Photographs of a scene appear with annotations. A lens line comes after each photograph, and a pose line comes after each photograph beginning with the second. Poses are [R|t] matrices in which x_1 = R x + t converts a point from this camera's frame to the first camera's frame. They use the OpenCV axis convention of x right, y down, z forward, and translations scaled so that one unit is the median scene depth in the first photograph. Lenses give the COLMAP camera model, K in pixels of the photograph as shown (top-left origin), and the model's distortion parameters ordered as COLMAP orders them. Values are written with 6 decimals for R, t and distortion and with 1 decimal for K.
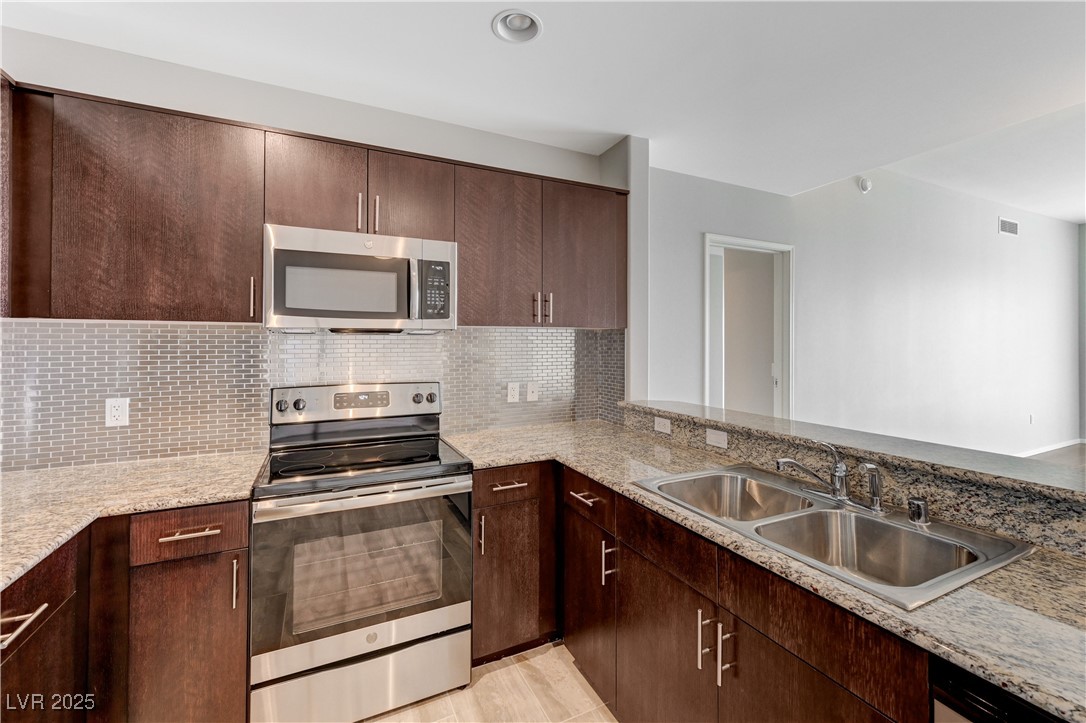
lens RADIAL K [[450.2, 0, 540.0], [0, 450.2, 339.4], [0, 0, 1]] dist [0.000328, -0.000045]
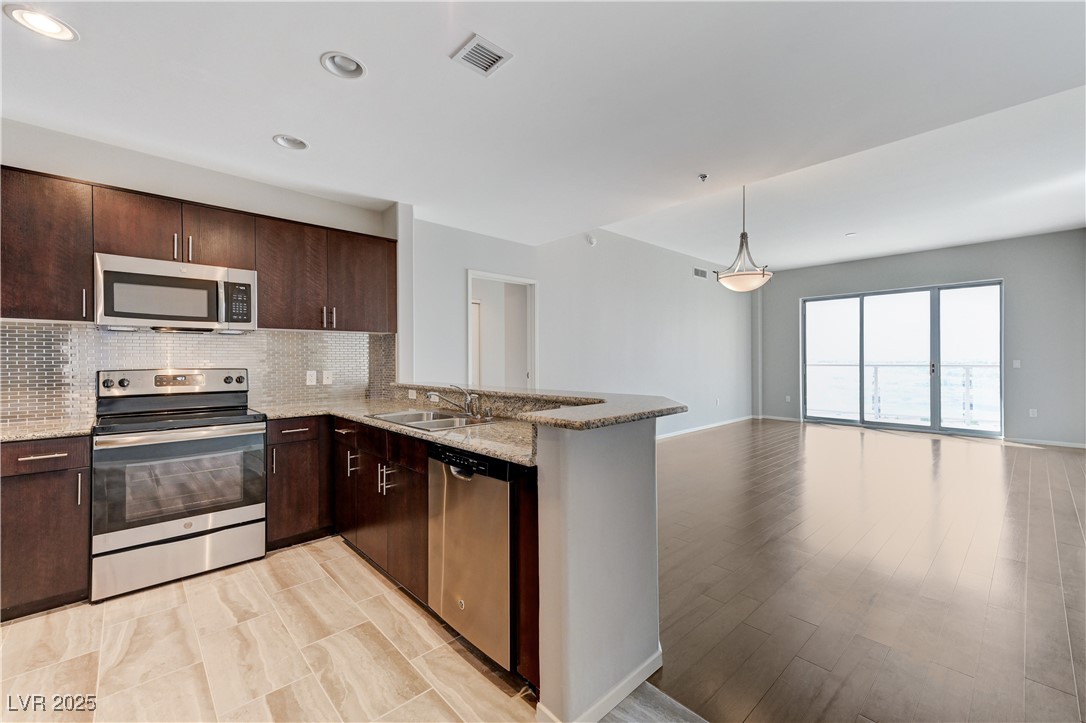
lens RADIAL K [[444.6, 0, 543.0], [0, 444.6, 361.5], [0, 0, 1]] dist [0.015916, 0.000210]
pose [[0.954850, -0.005553, 0.297037, 0.285093], [0.002008, 0.999923, 0.012238, 0.067458], [-0.297082, -0.011090, 0.954788, -0.709346]]
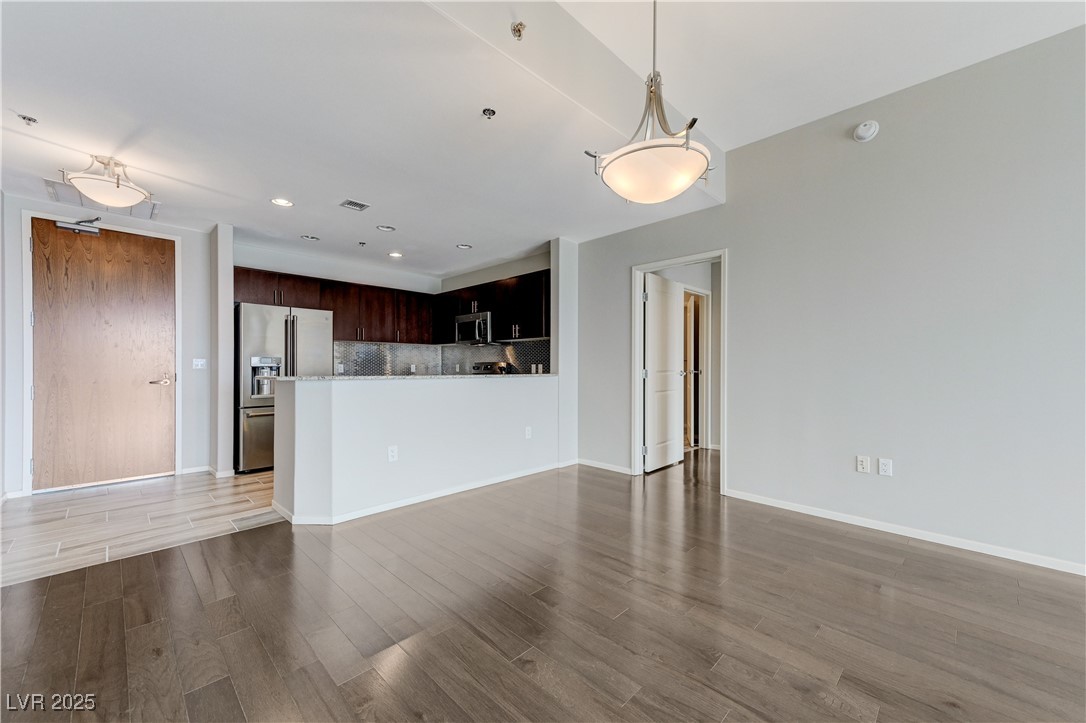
lens RADIAL K [[429.6, 0, 549.9], [0, 429.6, 367.9], [0, 0, 1]] dist [0.017372, 0.000016]
pose [[0.340202, 0.003807, -0.940345, 2.621248], [0.005309, 0.999968, 0.005969, 0.135789], [0.940337, -0.007023, 0.340171, 0.459585]]
